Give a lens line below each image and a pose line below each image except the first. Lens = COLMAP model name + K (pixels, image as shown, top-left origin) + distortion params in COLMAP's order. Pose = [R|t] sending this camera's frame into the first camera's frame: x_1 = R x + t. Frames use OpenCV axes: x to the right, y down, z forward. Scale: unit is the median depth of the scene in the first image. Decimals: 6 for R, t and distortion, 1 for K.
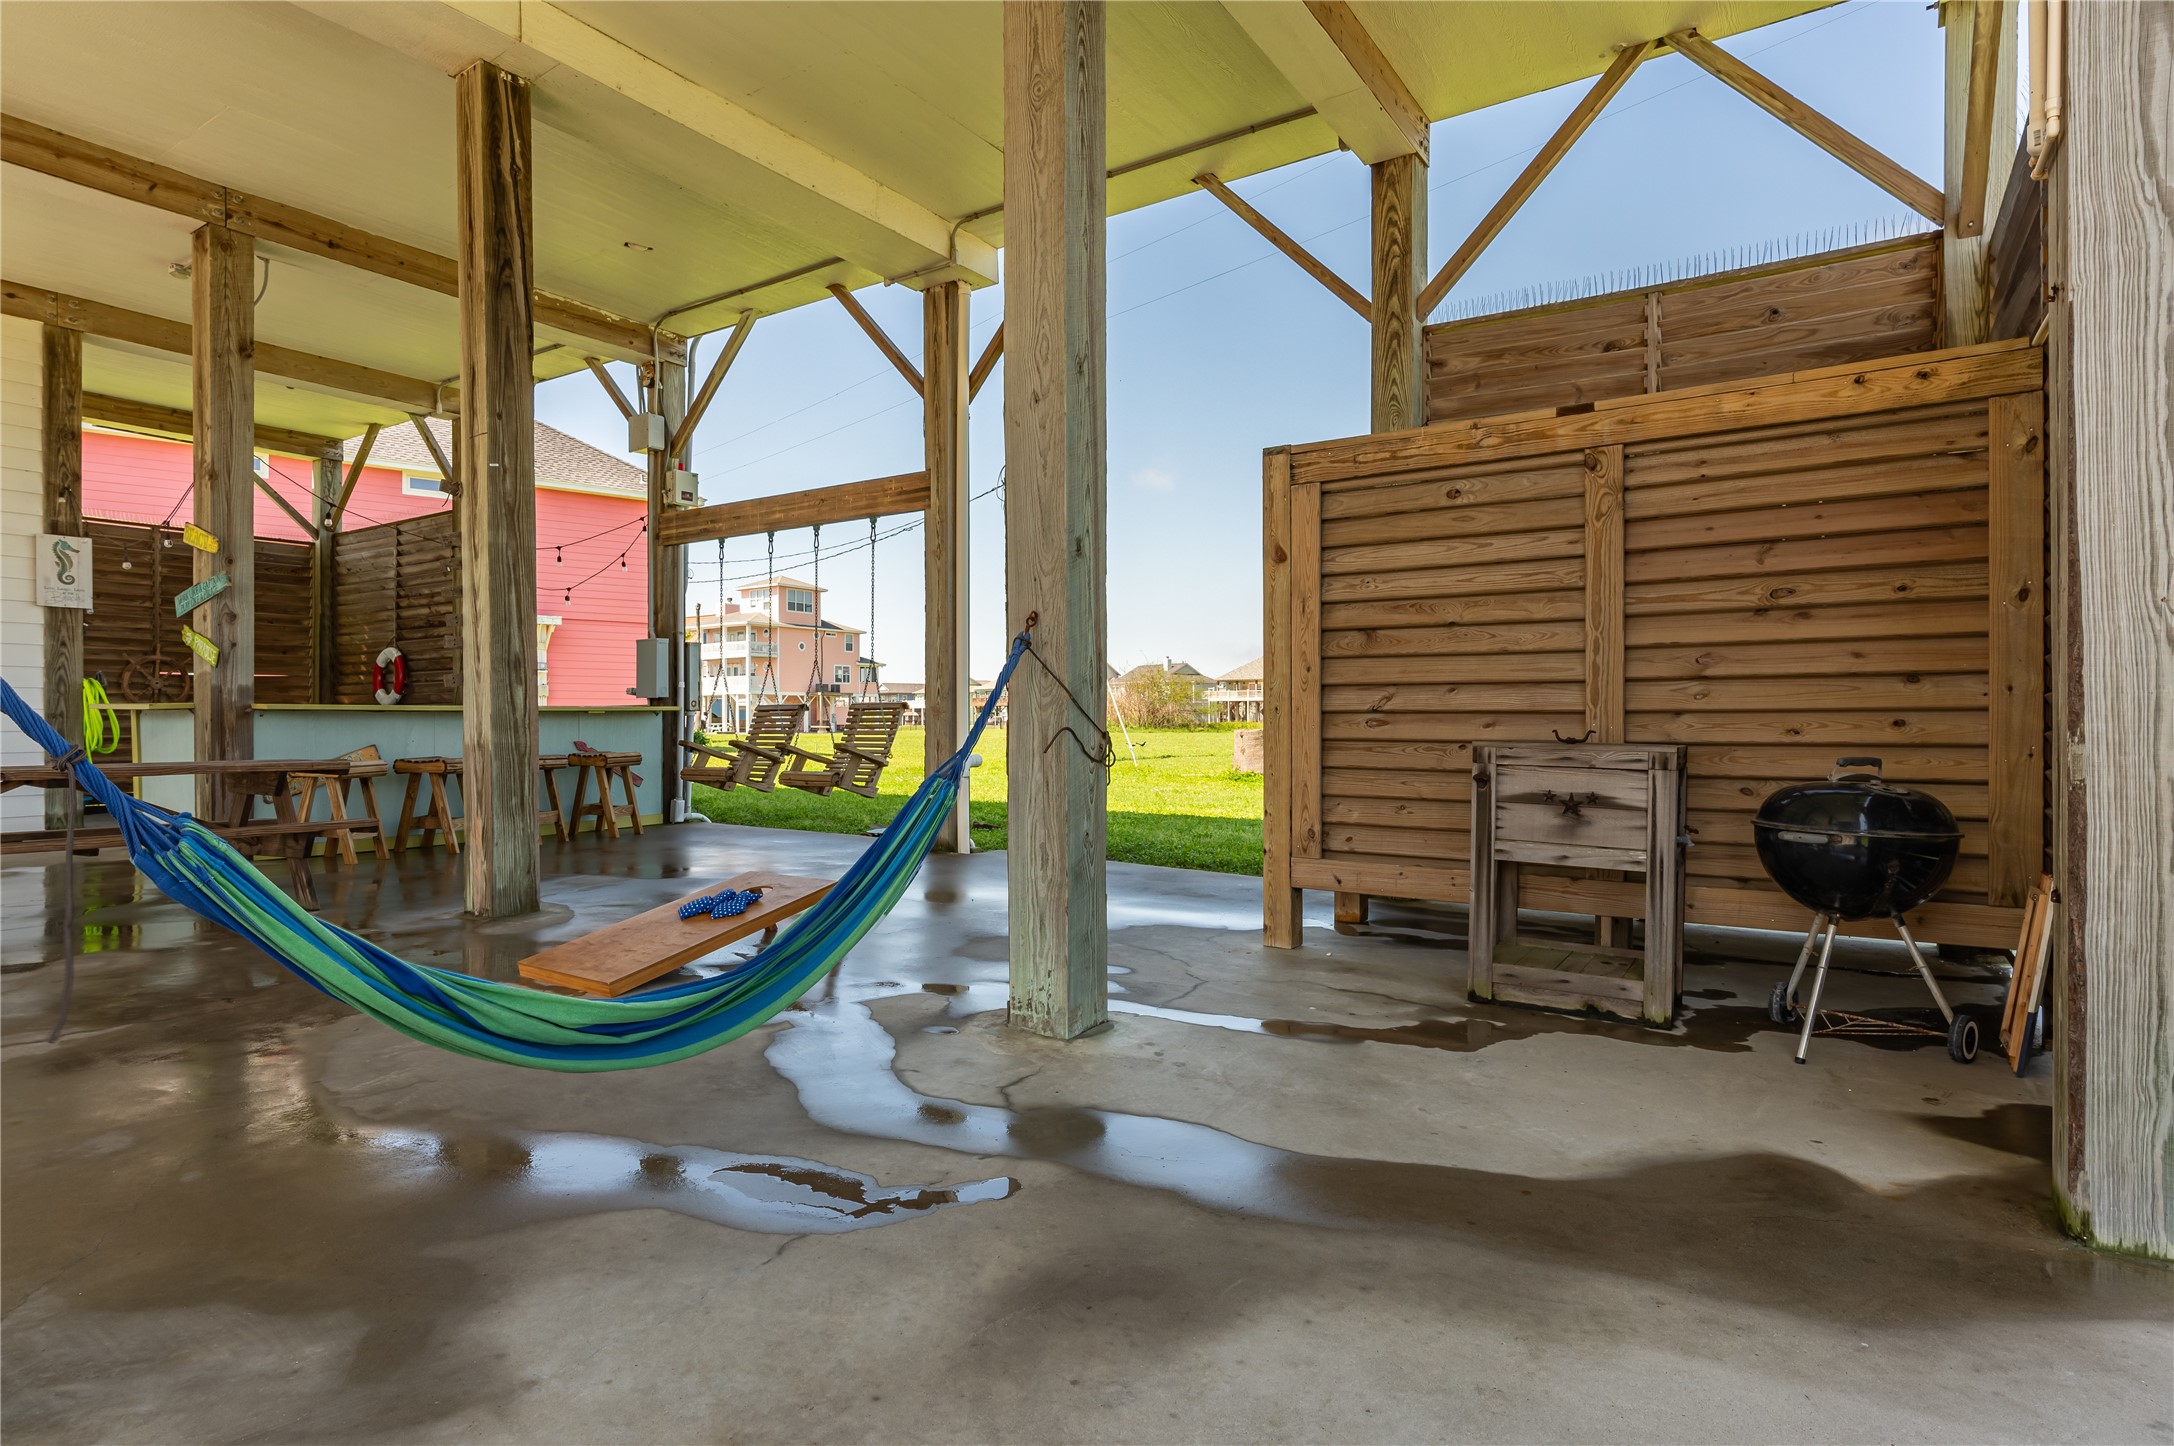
lens RADIAL K [[1173.6, 0, 1084.1], [0, 1173.6, 738.7], [0, 0, 1]] dist [0.007437, 0.001010]
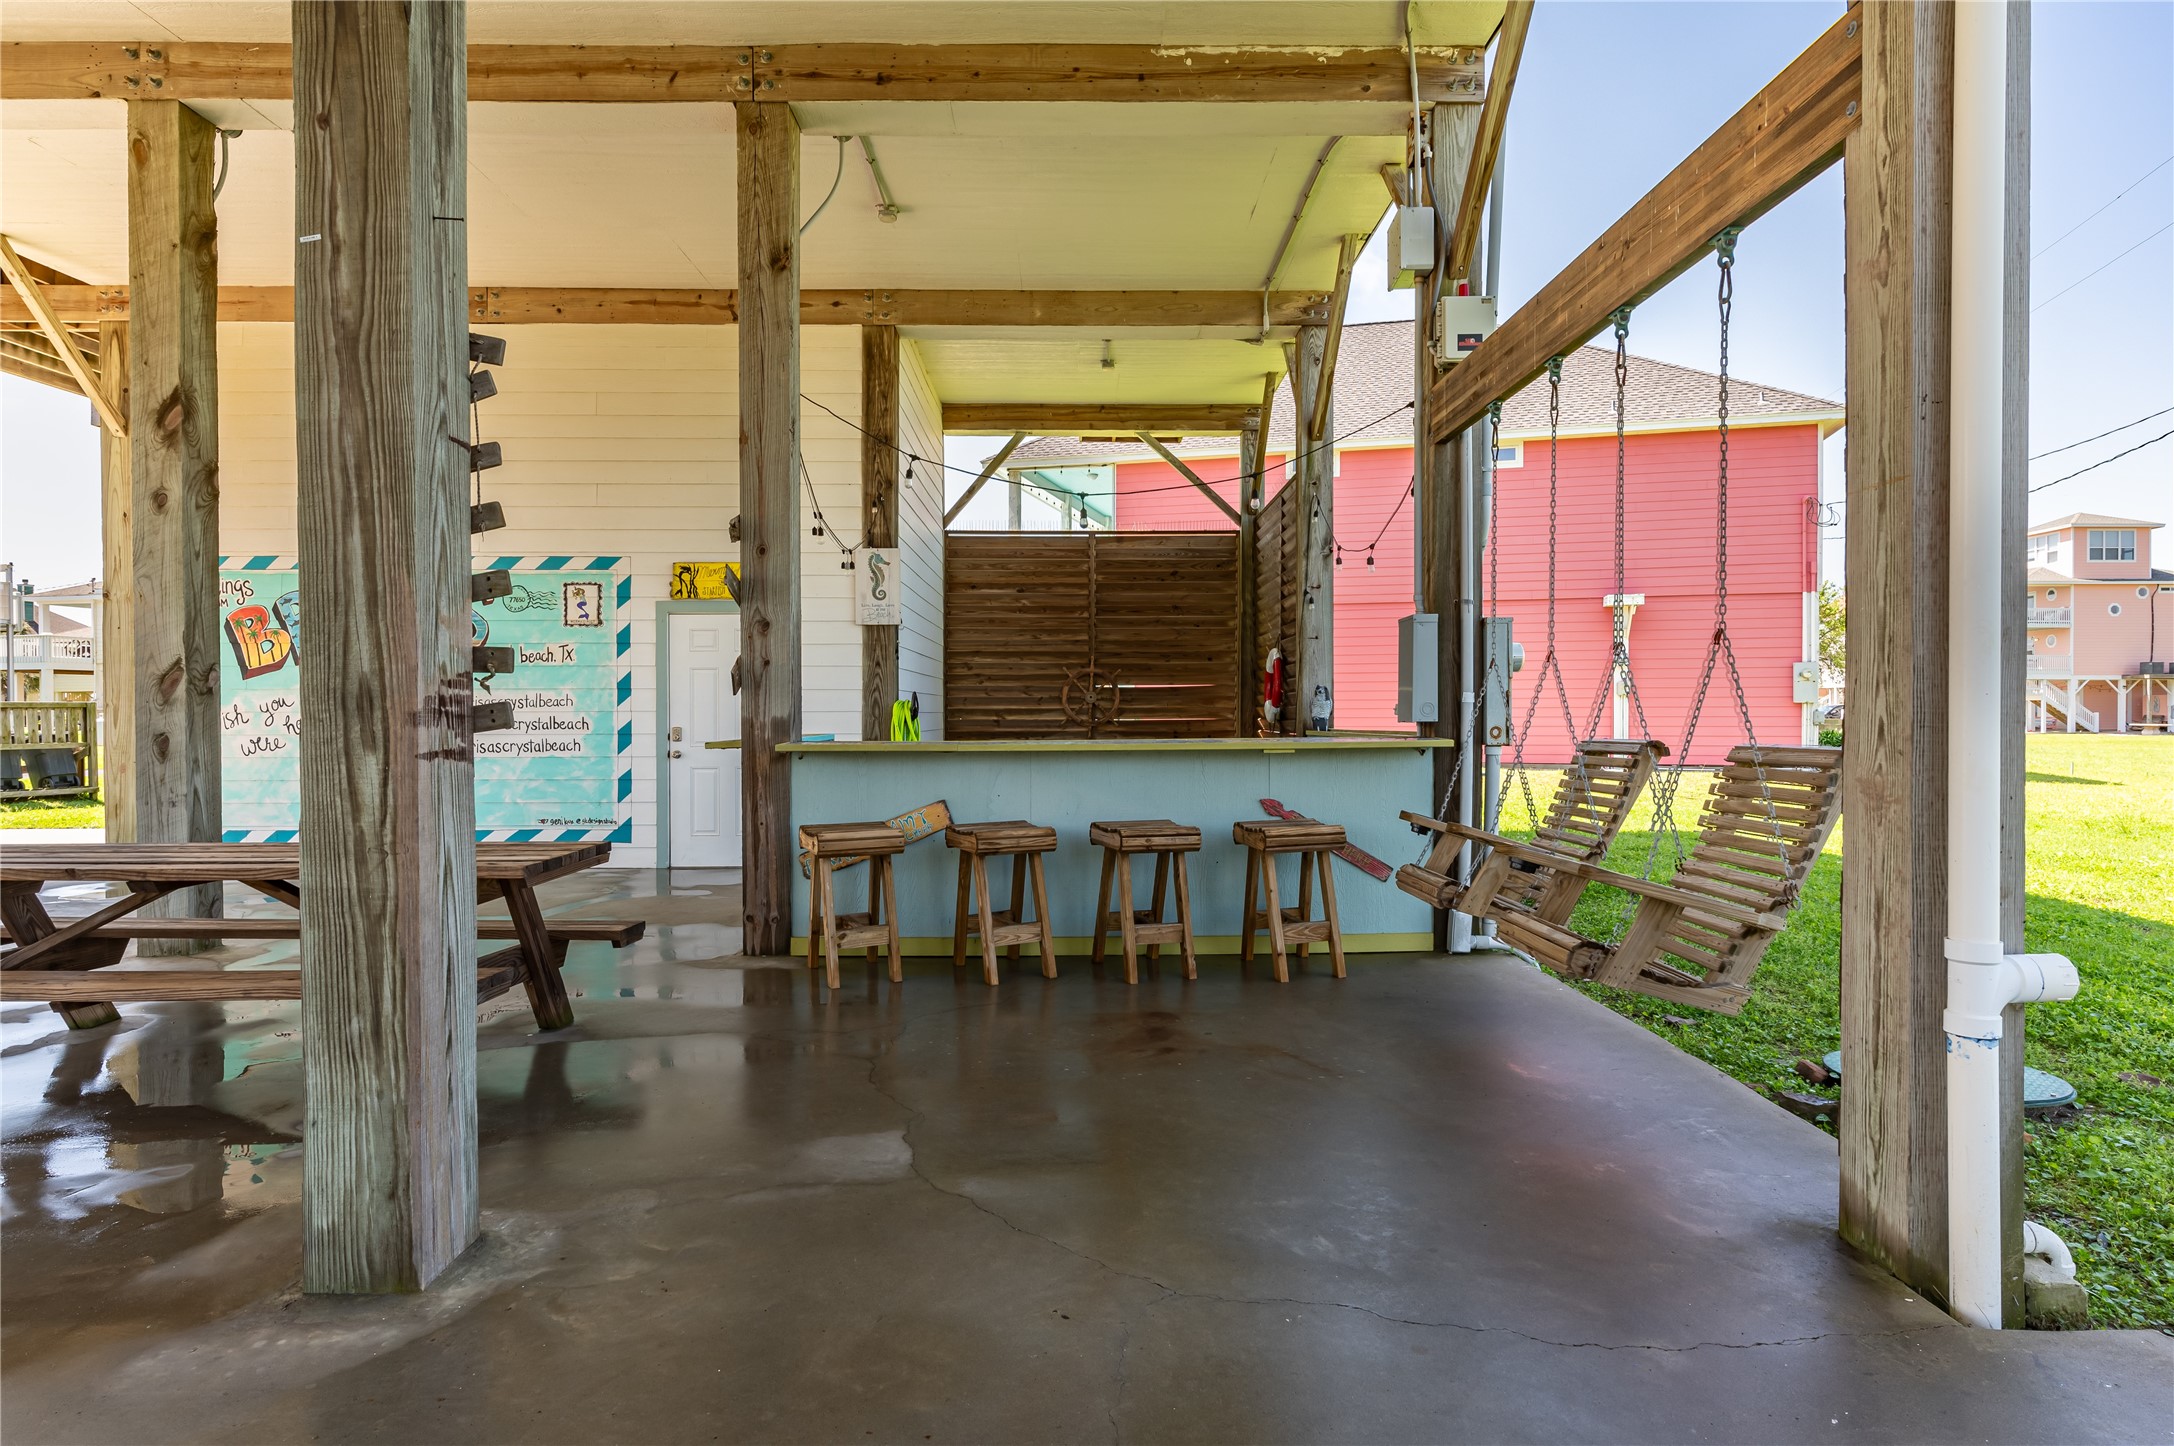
lens RADIAL K [[1197.6, 0, 1083.8], [0, 1197.6, 724.6], [0, 0, 1]] dist [-0.001364, 0.000900]
pose [[0.565128, 0.008179, -0.824963, 0.010128], [-0.010495, 0.999941, 0.002724, -0.033154], [0.824936, 0.007119, 0.565181, 0.544995]]
